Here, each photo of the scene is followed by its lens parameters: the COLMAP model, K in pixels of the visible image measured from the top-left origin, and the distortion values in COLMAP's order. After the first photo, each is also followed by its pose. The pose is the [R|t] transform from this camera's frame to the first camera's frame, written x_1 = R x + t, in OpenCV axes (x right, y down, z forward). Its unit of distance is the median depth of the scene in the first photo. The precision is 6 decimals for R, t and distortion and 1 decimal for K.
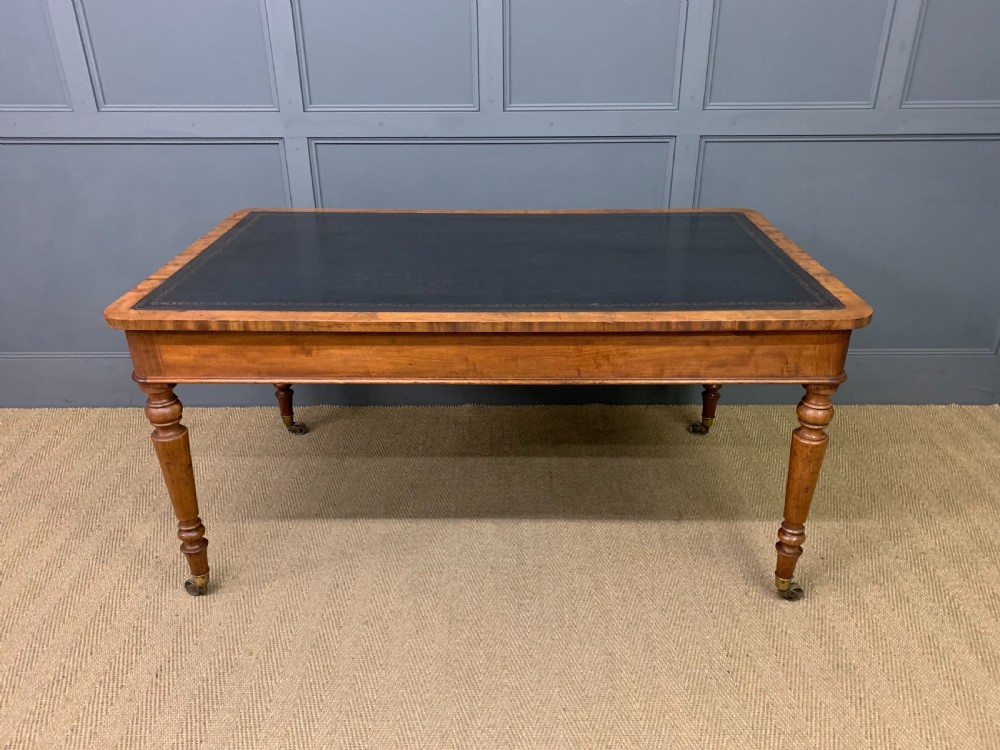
lens RADIAL K [[741.3, 0, 502.9], [0, 741.3, 374.2], [0, 0, 1]] dist [0.018424, -0.004181]
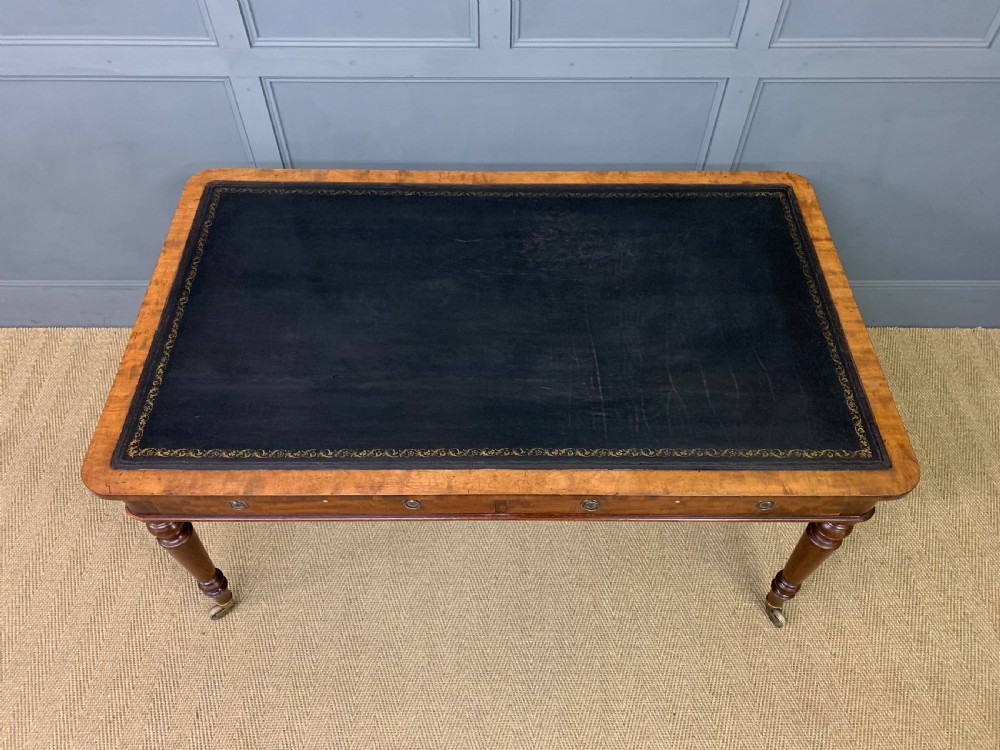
lens RADIAL K [[747.4, 0, 497.0], [0, 747.4, 352.6], [0, 0, 1]] dist [0.013947, 0.001856]
pose [[0.999943, 0.001776, 0.010561, -0.023398], [-0.006266, 0.896765, 0.442462, -0.466087], [-0.008684, -0.442503, 0.896725, 0.182802]]
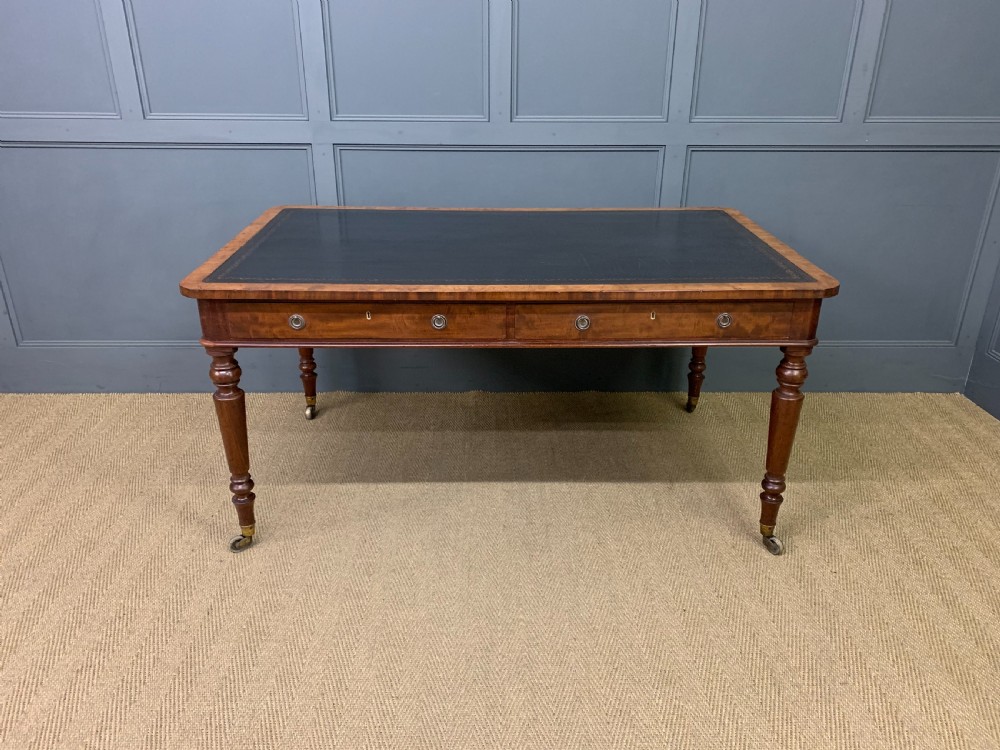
lens RADIAL K [[738.1, 0, 495.8], [0, 738.1, 363.8], [0, 0, 1]] dist [0.019029, -0.003172]
pose [[0.999875, 0.003581, 0.015383, -0.042175], [-0.002938, 0.999130, -0.041597, 0.061114], [-0.015518, 0.041546, 0.999016, -0.103013]]
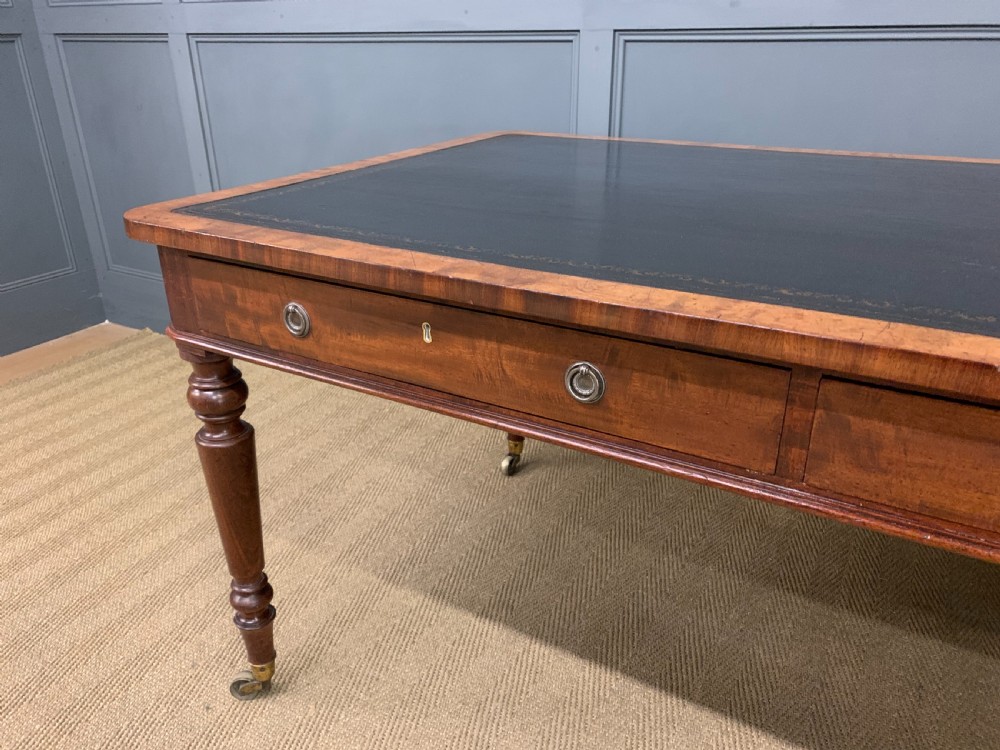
lens RADIAL K [[755.1, 0, 500.0], [0, 755.1, 375.0], [0, 0, 1]] dist [0.033221, -0.001518]
pose [[0.861496, 0.200456, -0.466521, 0.020287], [-0.214461, 0.976449, 0.023531, -0.026199], [0.460251, 0.079779, 0.884197, 0.458868]]
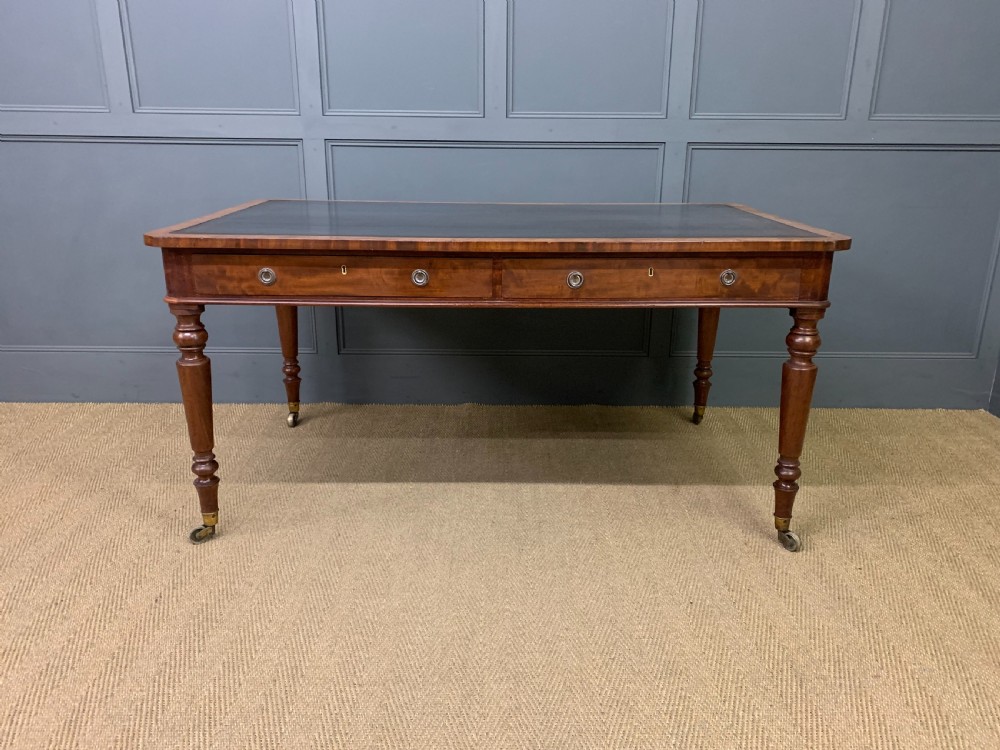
lens RADIAL K [[738.9, 0, 499.6], [0, 738.9, 369.2], [0, 0, 1]] dist [0.019481, -0.004177]
pose [[0.999910, 0.012056, 0.005861, -0.012851], [-0.011064, 0.989088, -0.146907, 0.191460], [-0.007568, 0.146829, 0.989133, -0.021976]]
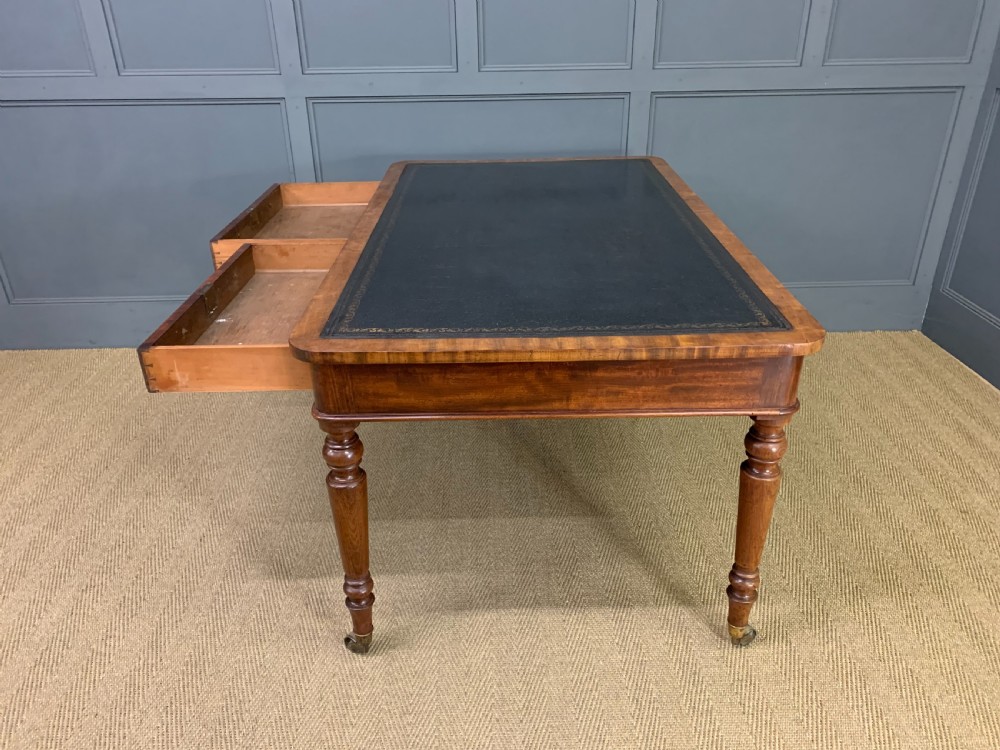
lens RADIAL K [[738.4, 0, 500.0], [0, 738.4, 375.0], [0, 0, 1]] dist [0.015901, 0.000426]
pose [[0.999576, -0.019658, 0.021483, -0.000300], [0.019148, 0.999536, 0.023681, 0.094227], [-0.021939, -0.023260, 0.999489, -0.163141]]
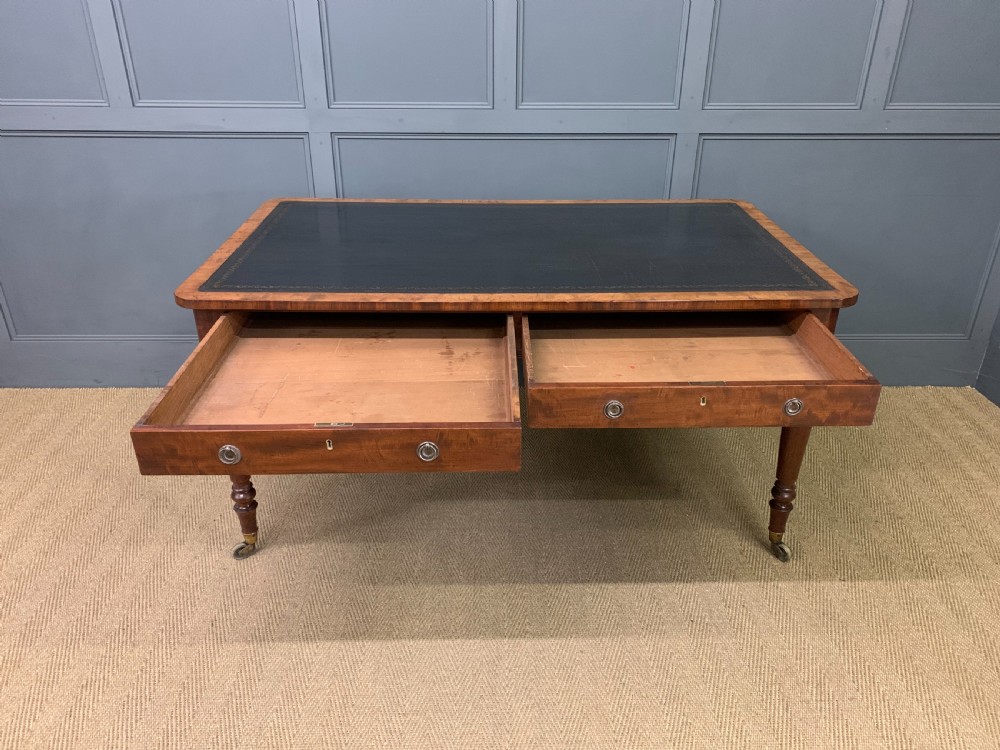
lens RADIAL K [[740.0, 0, 496.6], [0, 740.0, 377.4], [0, 0, 1]] dist [0.015663, 0.000228]
pose [[0.999868, 0.001969, 0.016144, -0.048708], [-0.002284, 0.999807, 0.019490, 0.011733], [-0.016103, -0.019524, 0.999680, -0.080988]]
